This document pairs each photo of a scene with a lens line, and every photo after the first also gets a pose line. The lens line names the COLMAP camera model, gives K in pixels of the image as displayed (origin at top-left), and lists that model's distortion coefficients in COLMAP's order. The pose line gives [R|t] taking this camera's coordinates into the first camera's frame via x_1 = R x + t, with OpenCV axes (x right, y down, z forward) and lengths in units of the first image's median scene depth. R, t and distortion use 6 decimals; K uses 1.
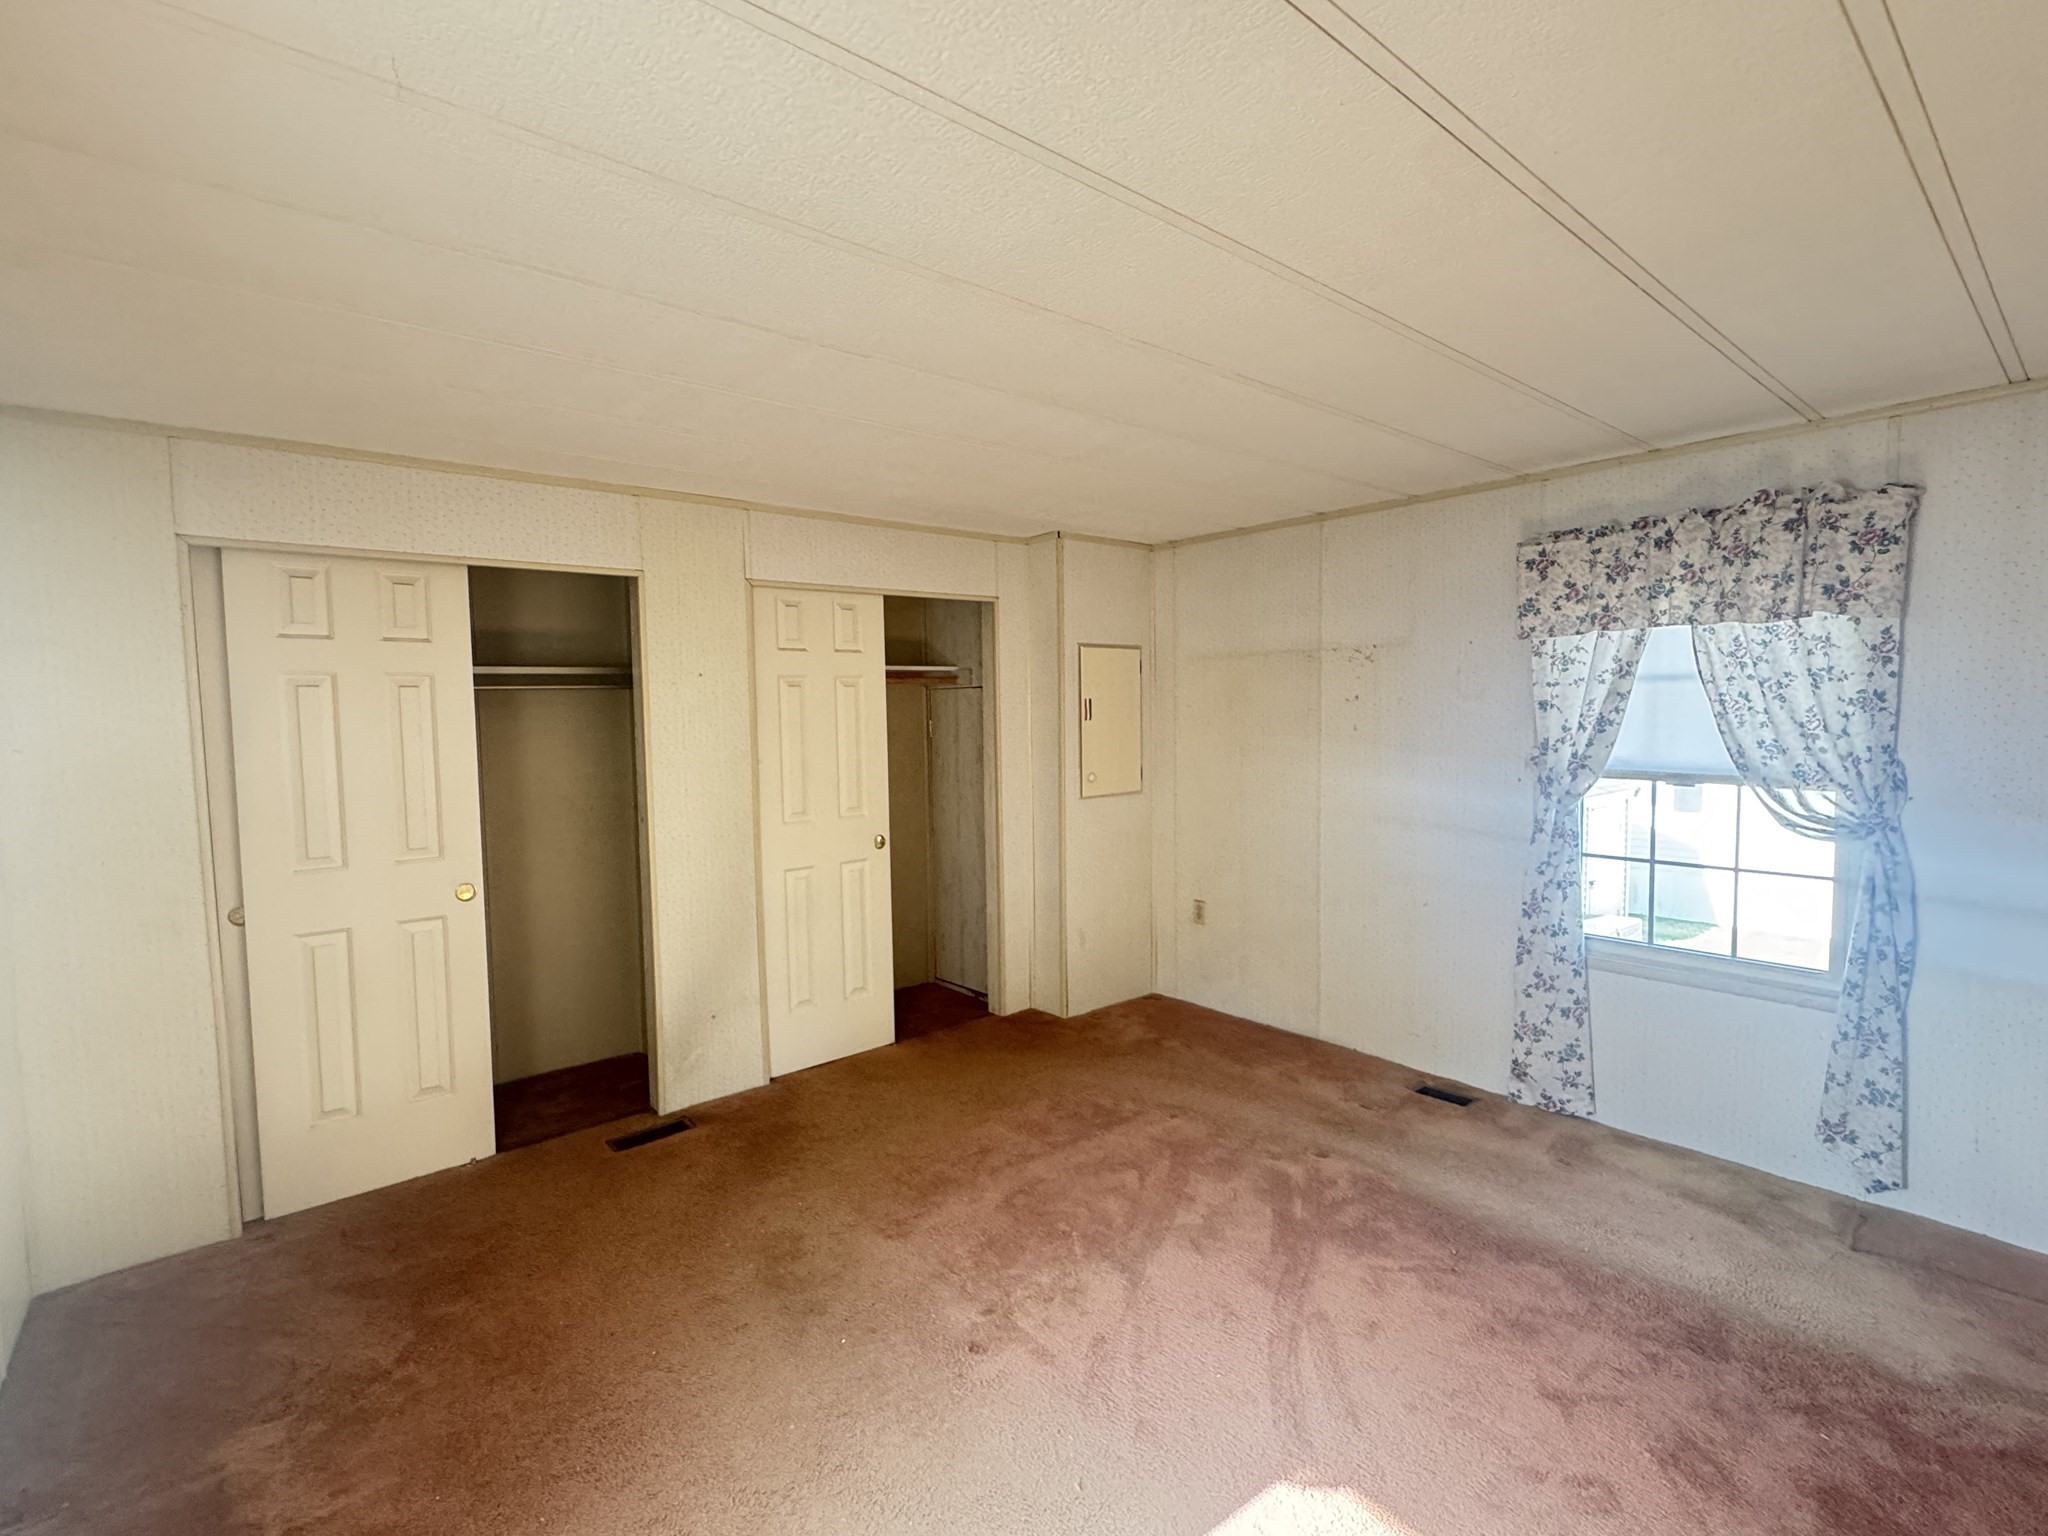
lens RADIAL K [[940.4, 0, 1025.9], [0, 940.4, 769.4], [0, 0, 1]] dist [-0.001412, 0.000693]
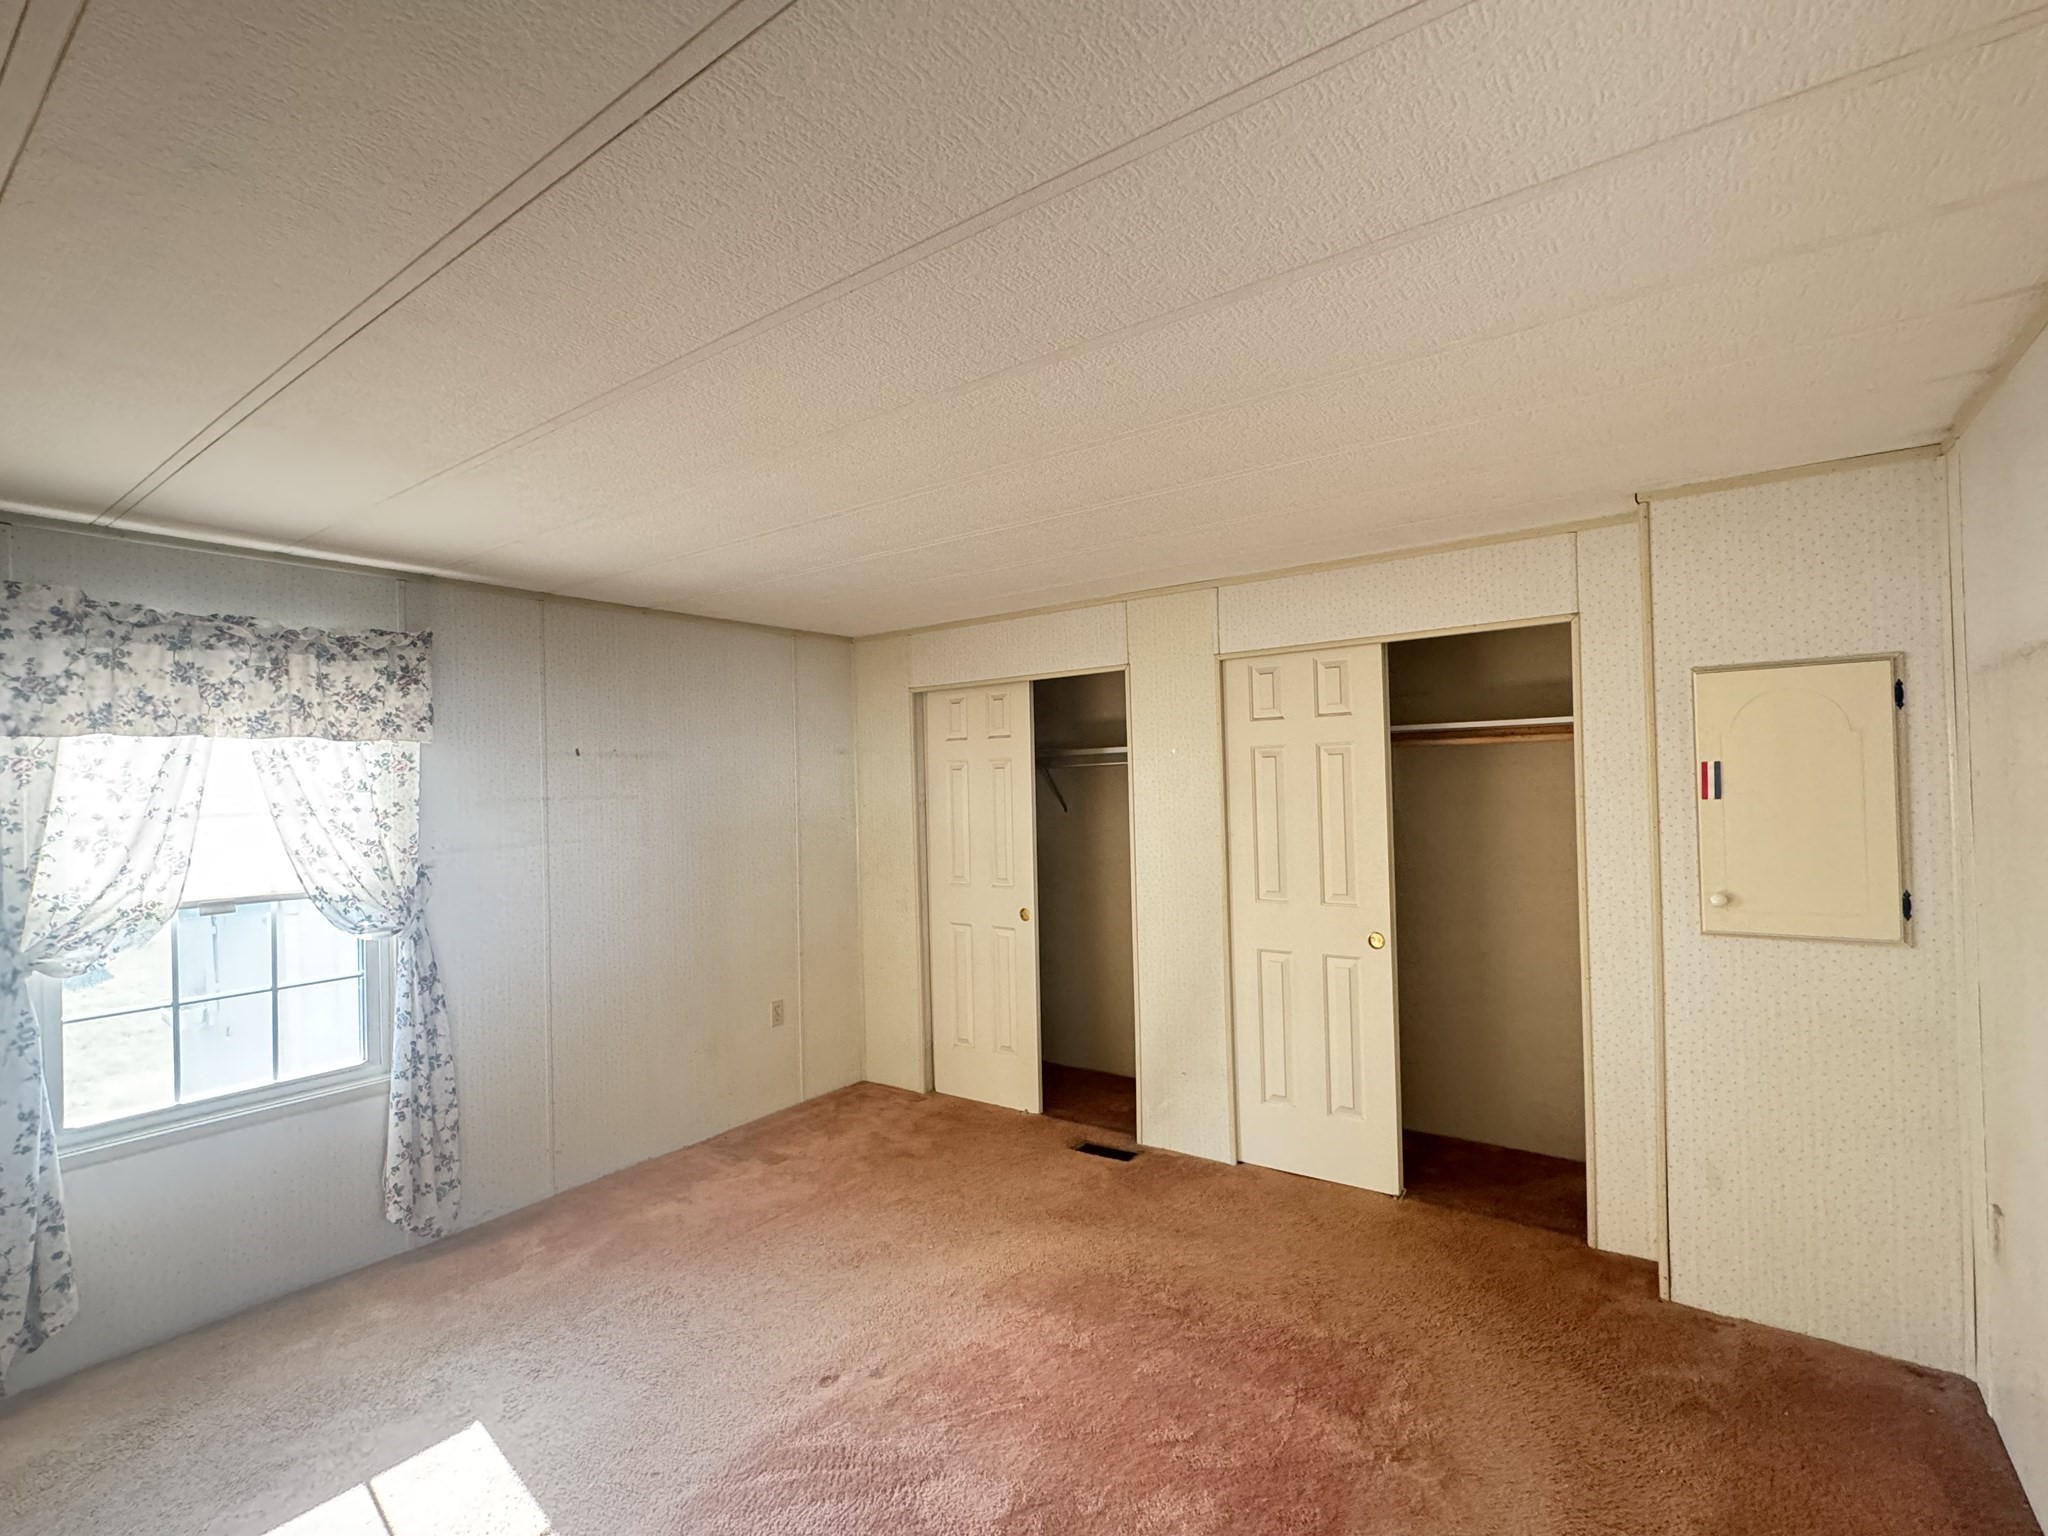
lens RADIAL K [[940.4, 0, 1025.9], [0, 940.4, 769.4], [0, 0, 1]] dist [-0.001412, 0.000693]
pose [[0.241445, -0.008049, -0.970381, 0.613352], [-0.048783, 0.998601, -0.020421, -0.043821], [0.969188, 0.052269, 0.240715, 0.528864]]
